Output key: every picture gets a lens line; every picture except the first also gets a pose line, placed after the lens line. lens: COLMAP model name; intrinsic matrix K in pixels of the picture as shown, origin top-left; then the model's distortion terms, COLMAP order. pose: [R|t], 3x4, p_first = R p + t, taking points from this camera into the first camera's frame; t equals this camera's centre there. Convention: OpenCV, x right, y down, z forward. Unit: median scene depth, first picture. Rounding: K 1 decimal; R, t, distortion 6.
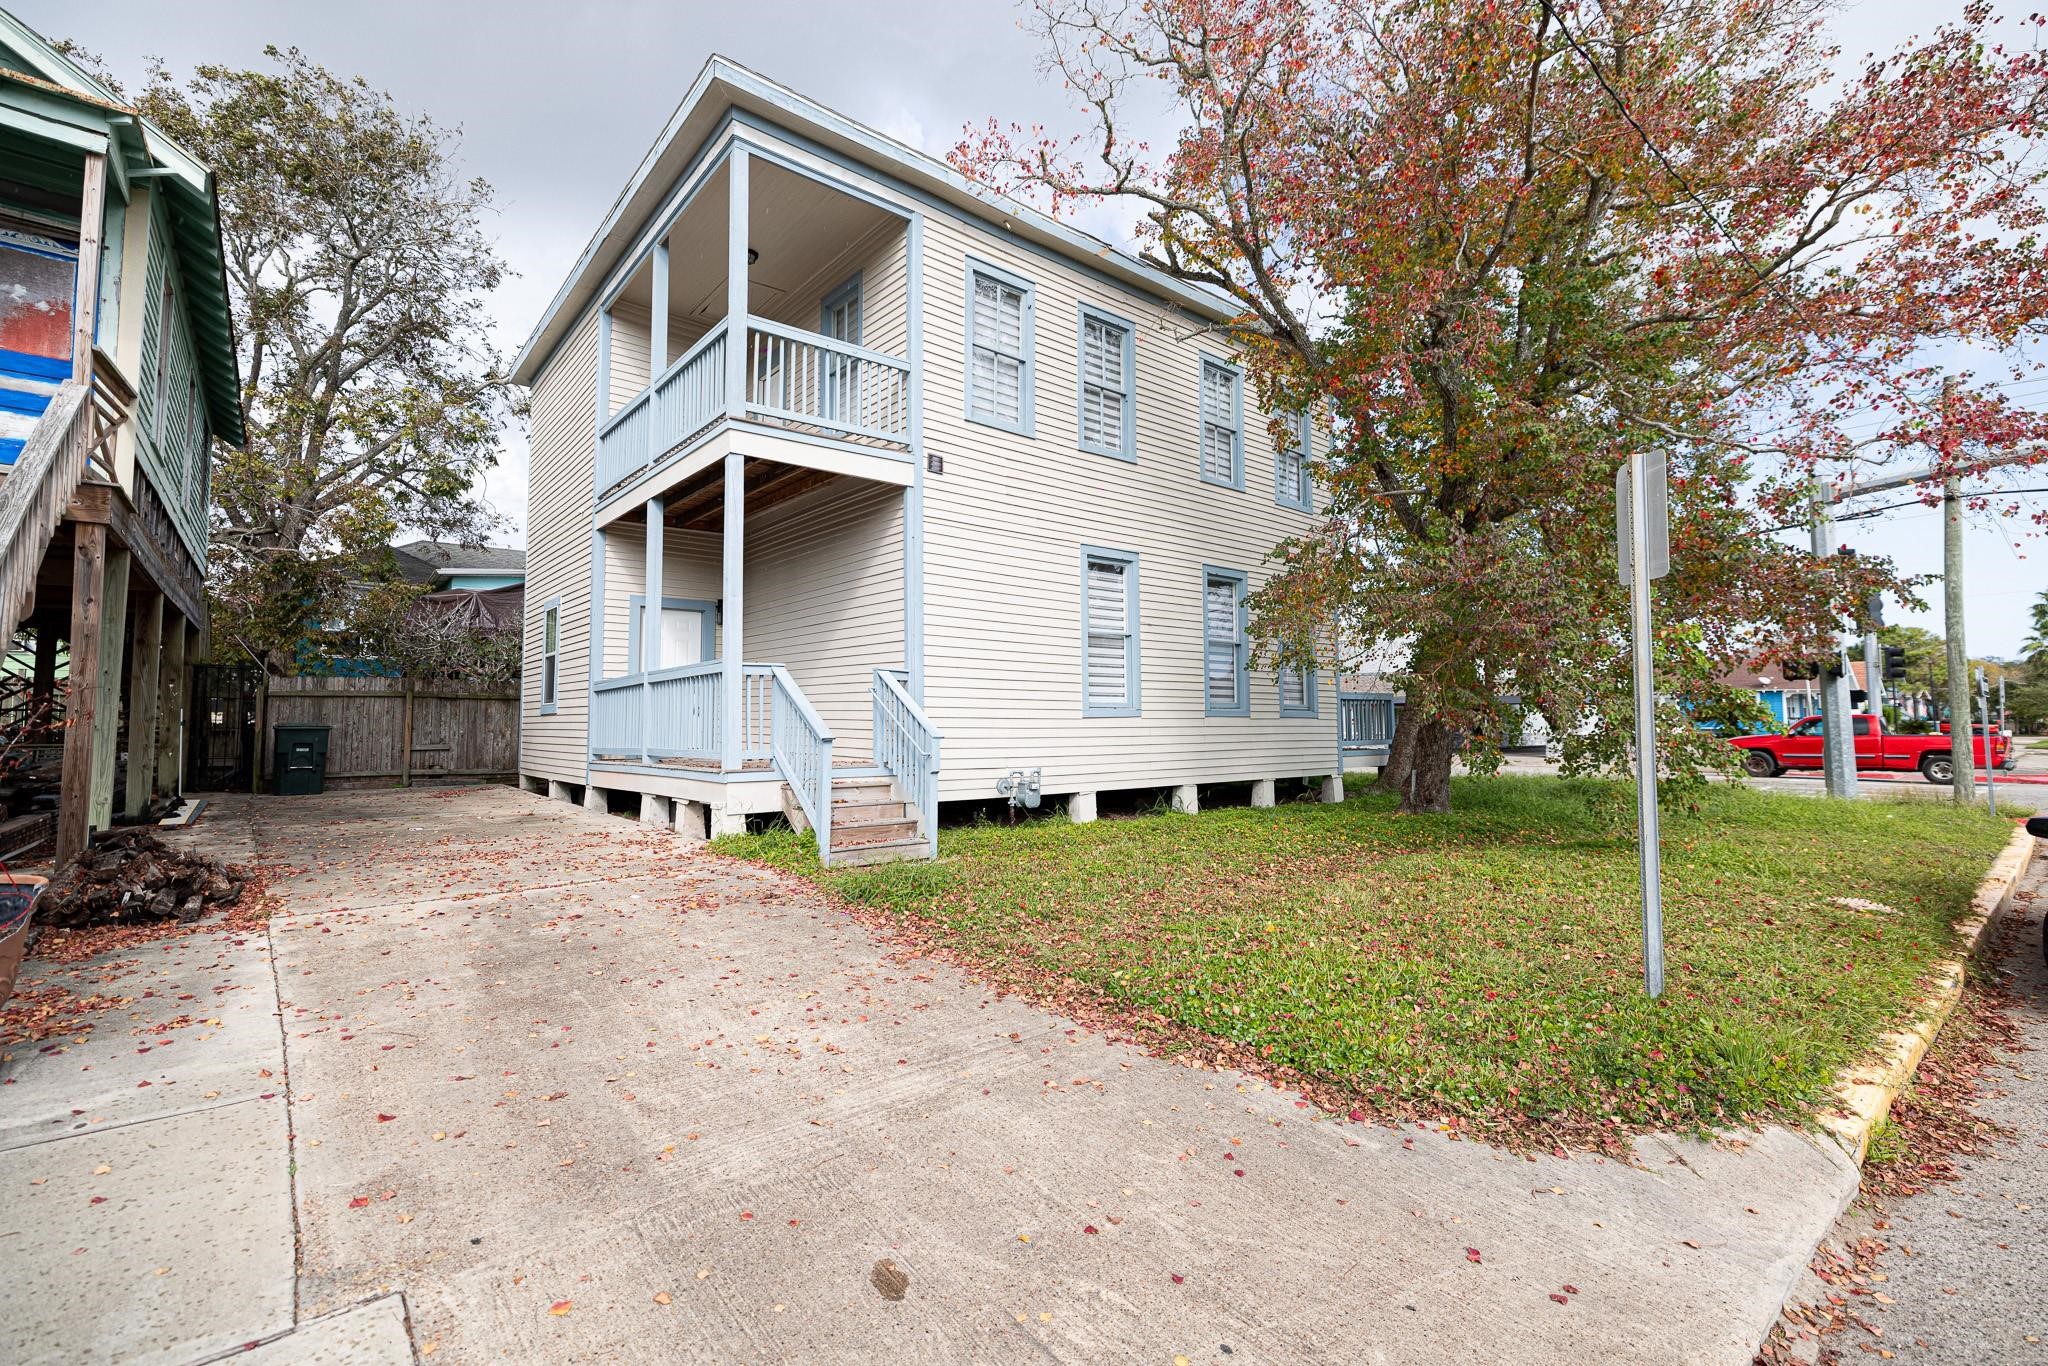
lens RADIAL K [[897.9, 0, 1023.0], [0, 897.9, 674.4], [0, 0, 1]] dist [0.010868, 0.000188]
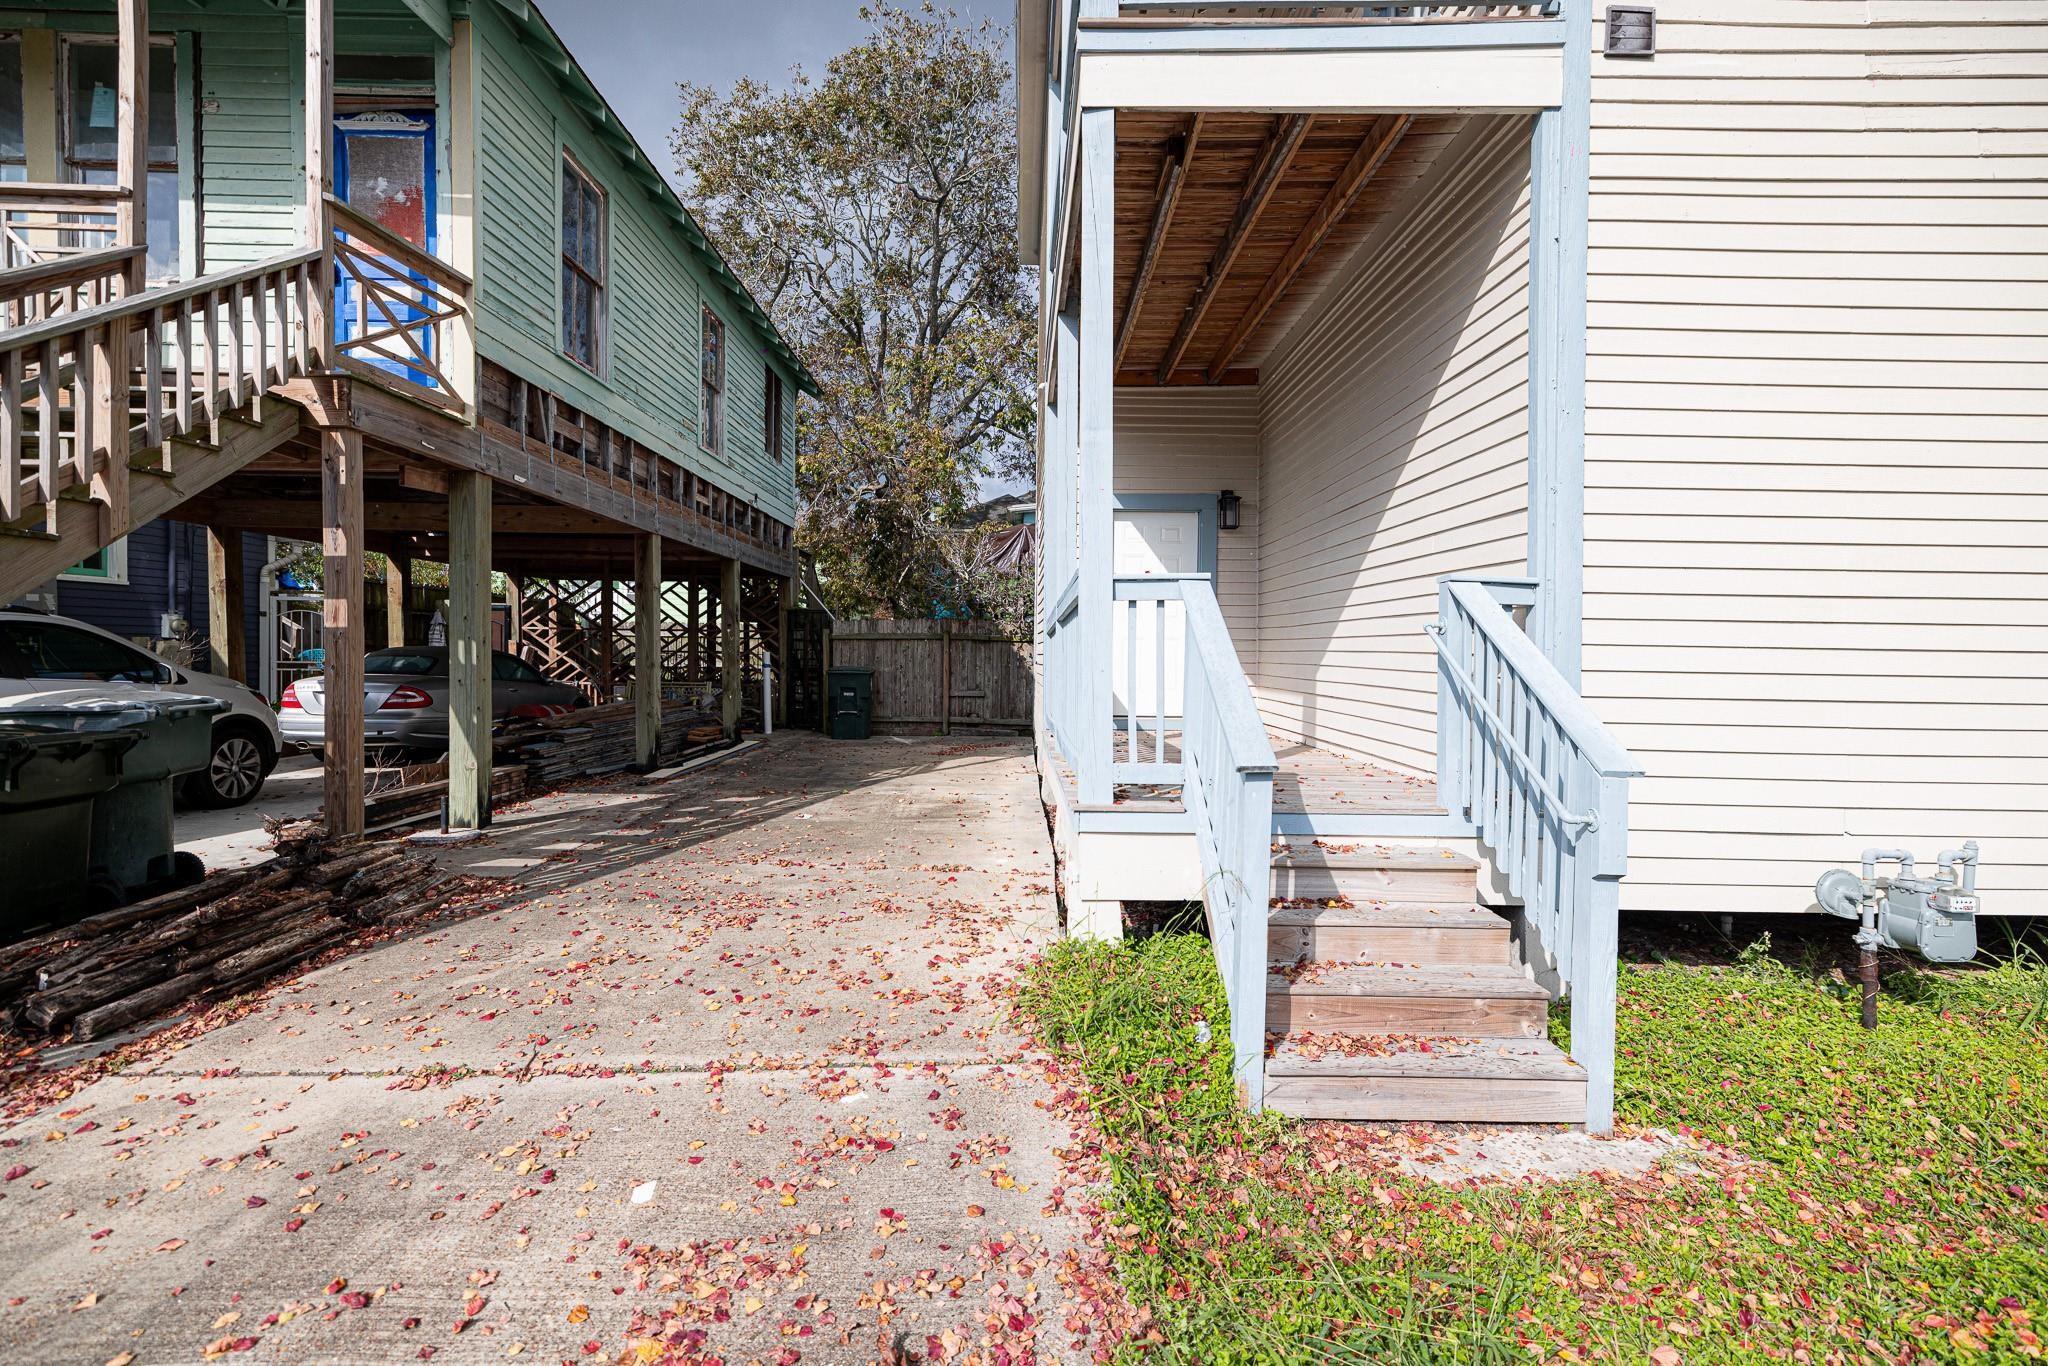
lens RADIAL K [[897.9, 0, 1020.3], [0, 897.9, 669.3], [0, 0, 1]] dist [0.010868, 0.000188]
pose [[0.773526, 0.019095, -0.633477, -0.048697], [0.022180, 0.998118, 0.057170, 0.006846], [0.633377, -0.058273, 0.771646, 0.523547]]
